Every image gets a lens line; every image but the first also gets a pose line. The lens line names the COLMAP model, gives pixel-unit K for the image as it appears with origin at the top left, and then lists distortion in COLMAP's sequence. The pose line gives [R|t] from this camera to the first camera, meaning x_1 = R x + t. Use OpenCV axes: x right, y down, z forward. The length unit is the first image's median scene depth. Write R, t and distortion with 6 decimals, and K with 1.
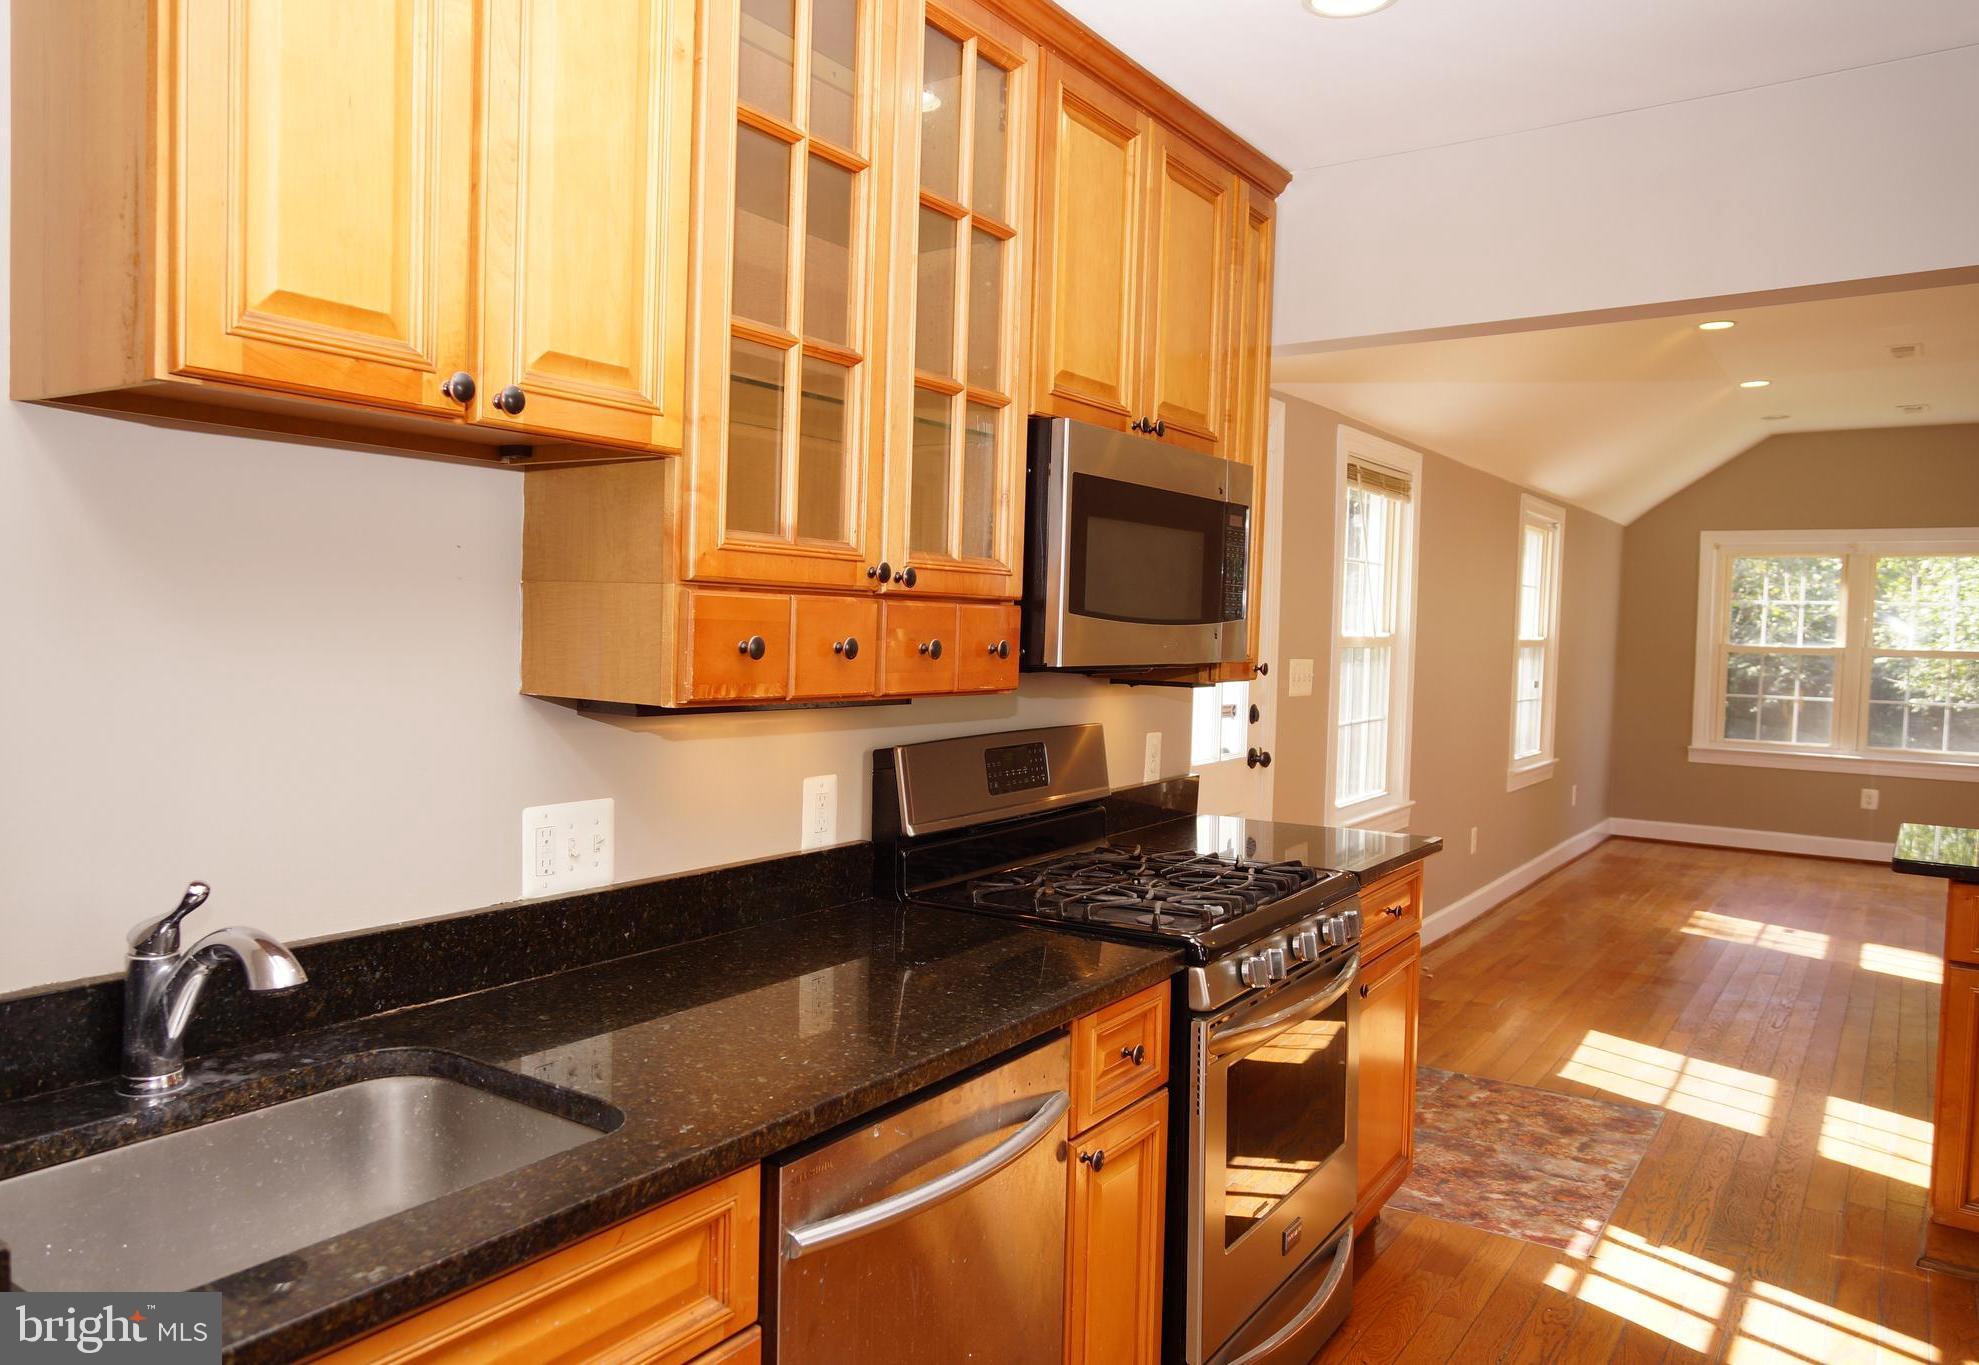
lens RADIAL K [[1414.9, 0, 944.5], [0, 1414.9, 694.3], [0, 0, 1]] dist [-0.012735, 0.018918]
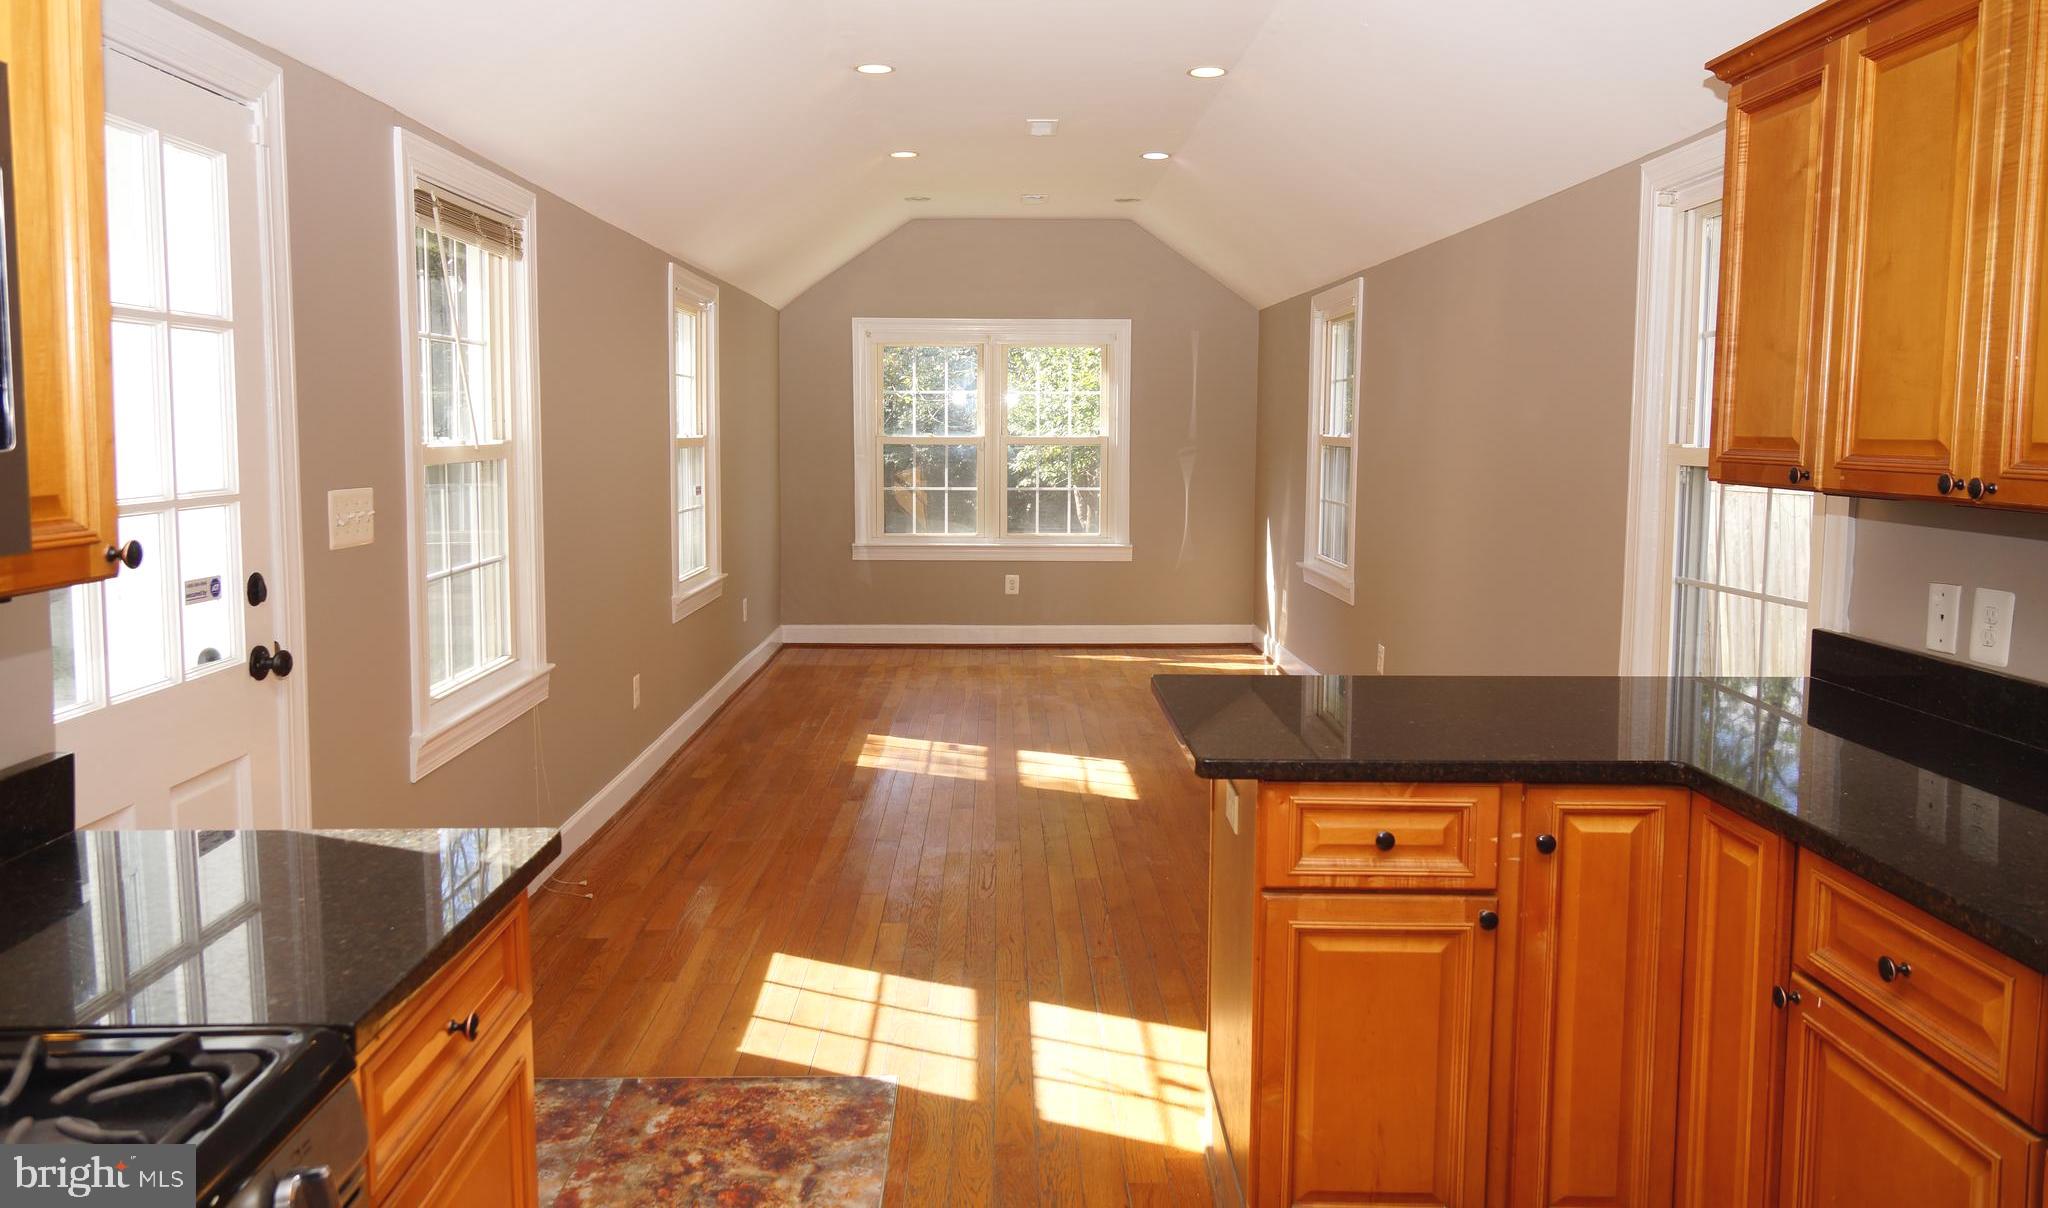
lens RADIAL K [[1420.1, 0, 1025.2], [0, 1420.1, 538.6], [0, 0, 1]] dist [-0.008748, 0.000876]
pose [[0.810292, -0.067417, 0.582136, 0.222277], [0.046130, 0.997616, 0.051324, -0.037542], [-0.584208, -0.014734, 0.811470, 0.538879]]
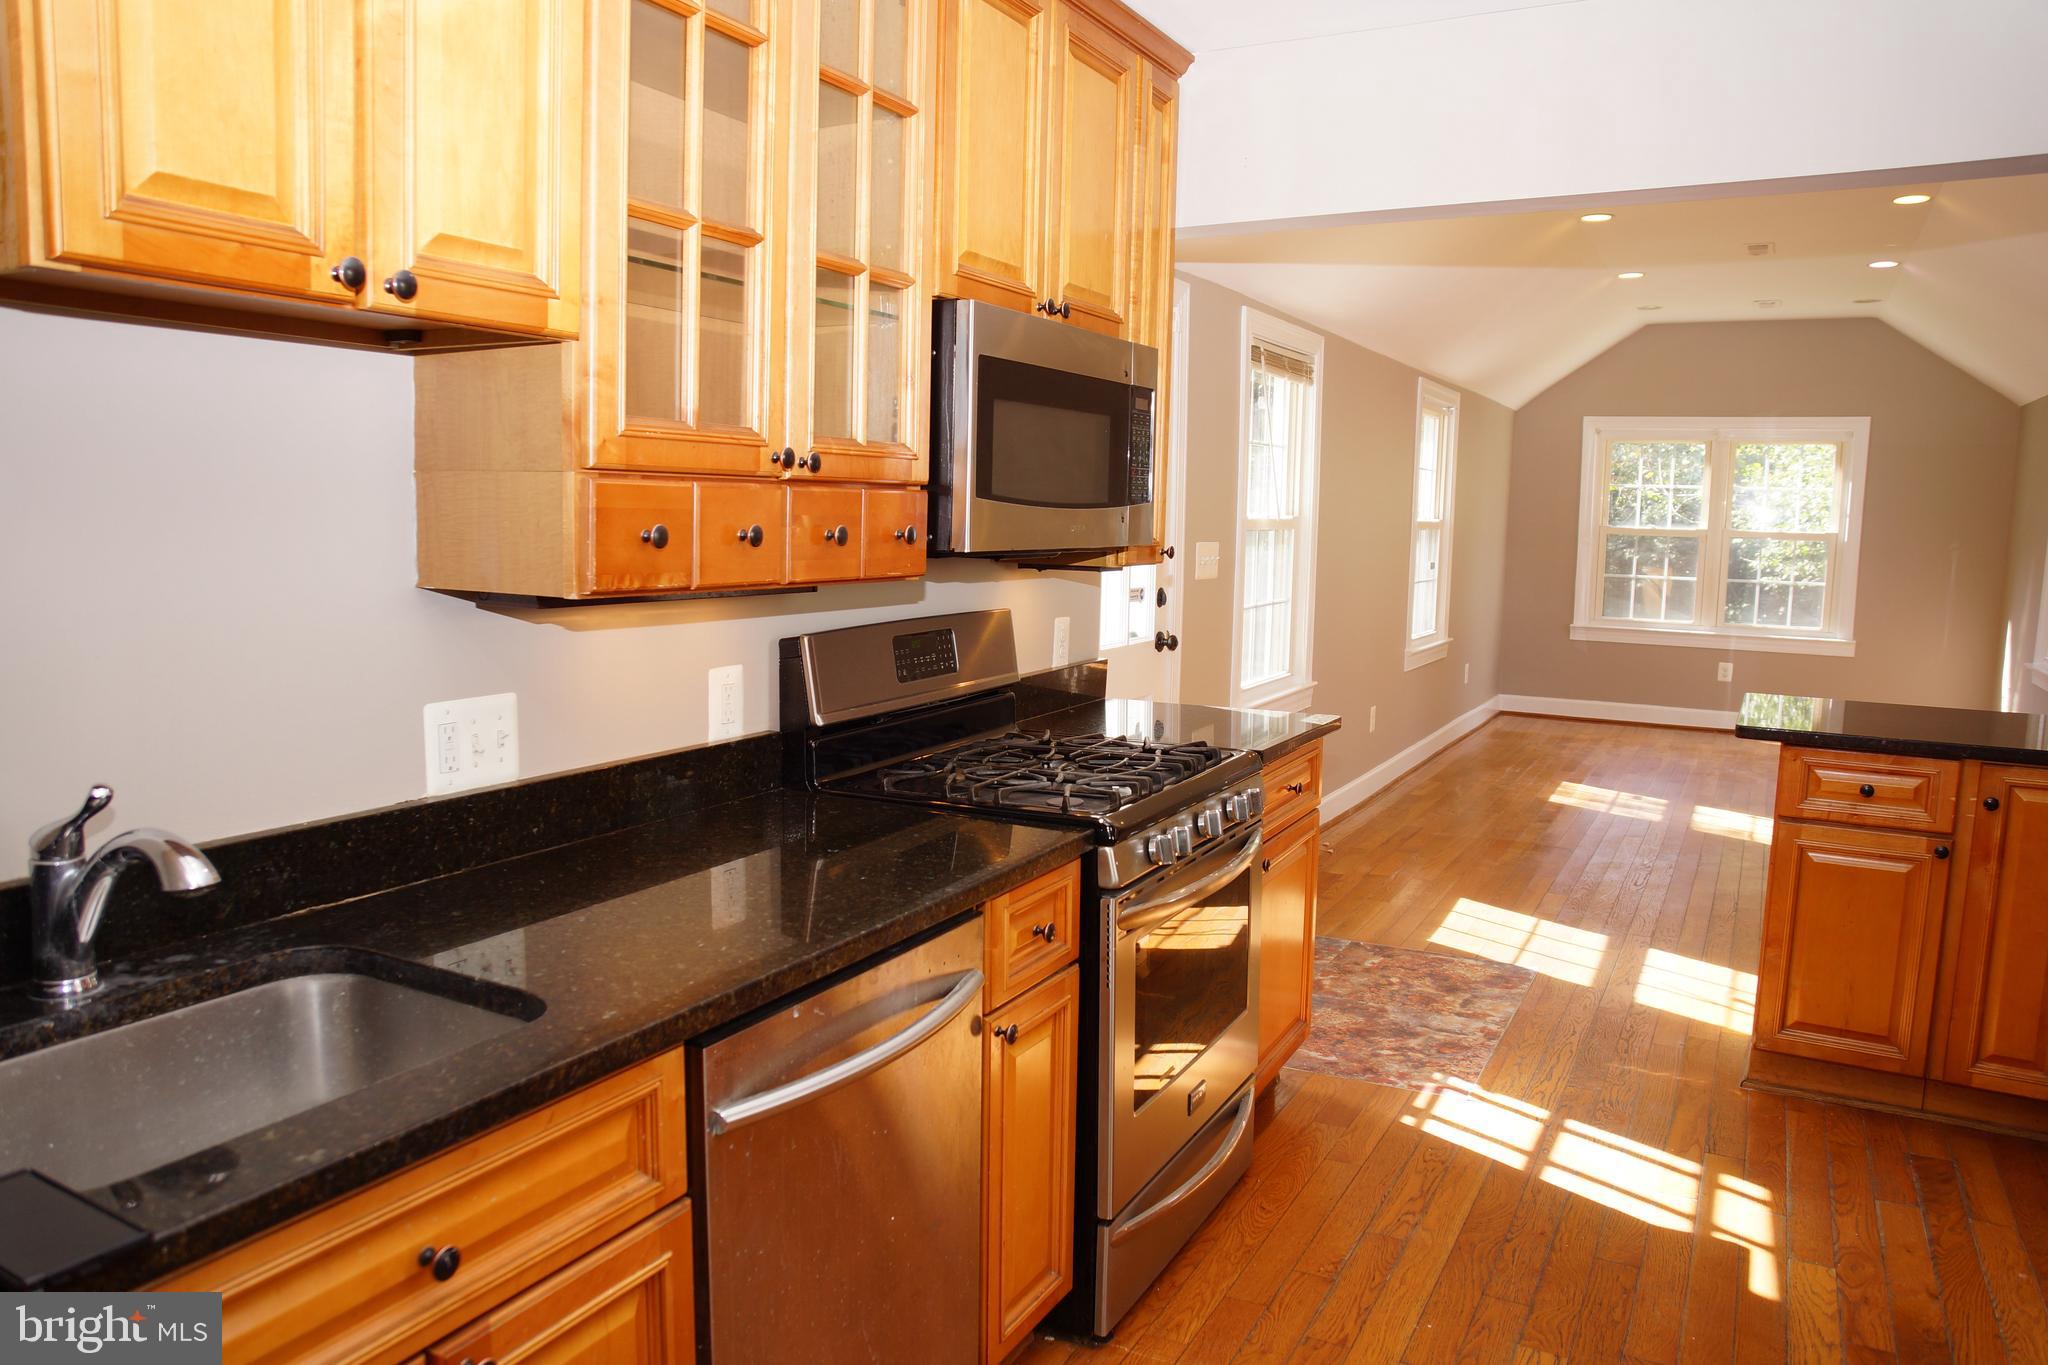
lens RADIAL K [[1457.3, 0, 1012.8], [0, 1457.3, 693.9], [0, 0, 1]] dist [-0.112770, 0.075825]
pose [[0.993523, -0.020190, 0.111820, -0.002861], [0.011424, 0.996850, 0.078487, 0.000100], [-0.113052, -0.076701, 0.990624, -0.019232]]
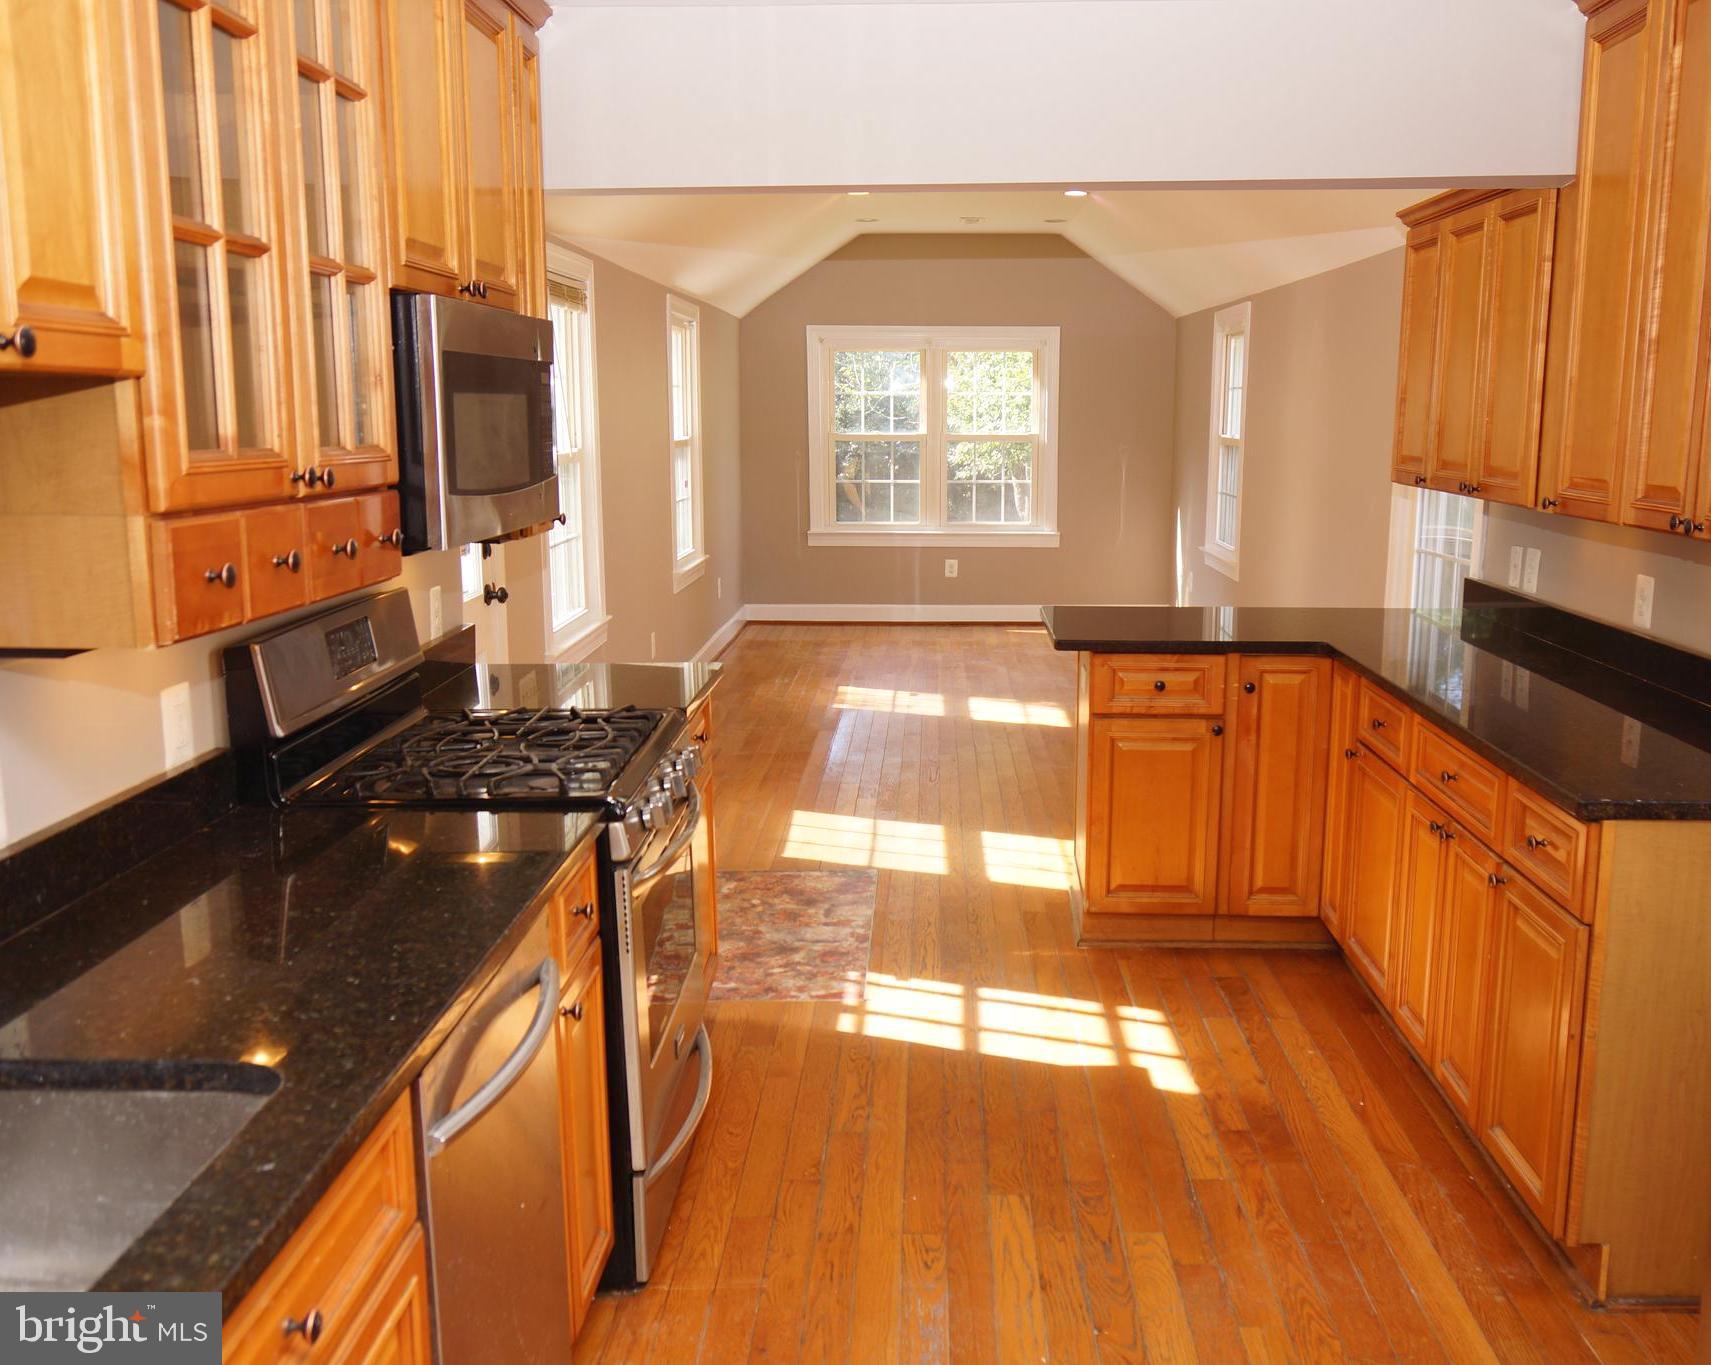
lens RADIAL K [[1551.6, 0, 948.1], [0, 1551.6, 691.4], [0, 0, 1]] dist [-0.021256, 0.019353]
pose [[0.816772, -0.124187, 0.563437, -0.215120], [0.045402, 0.987366, 0.151809, -0.059440], [-0.575172, -0.098412, 0.812091, -0.079785]]
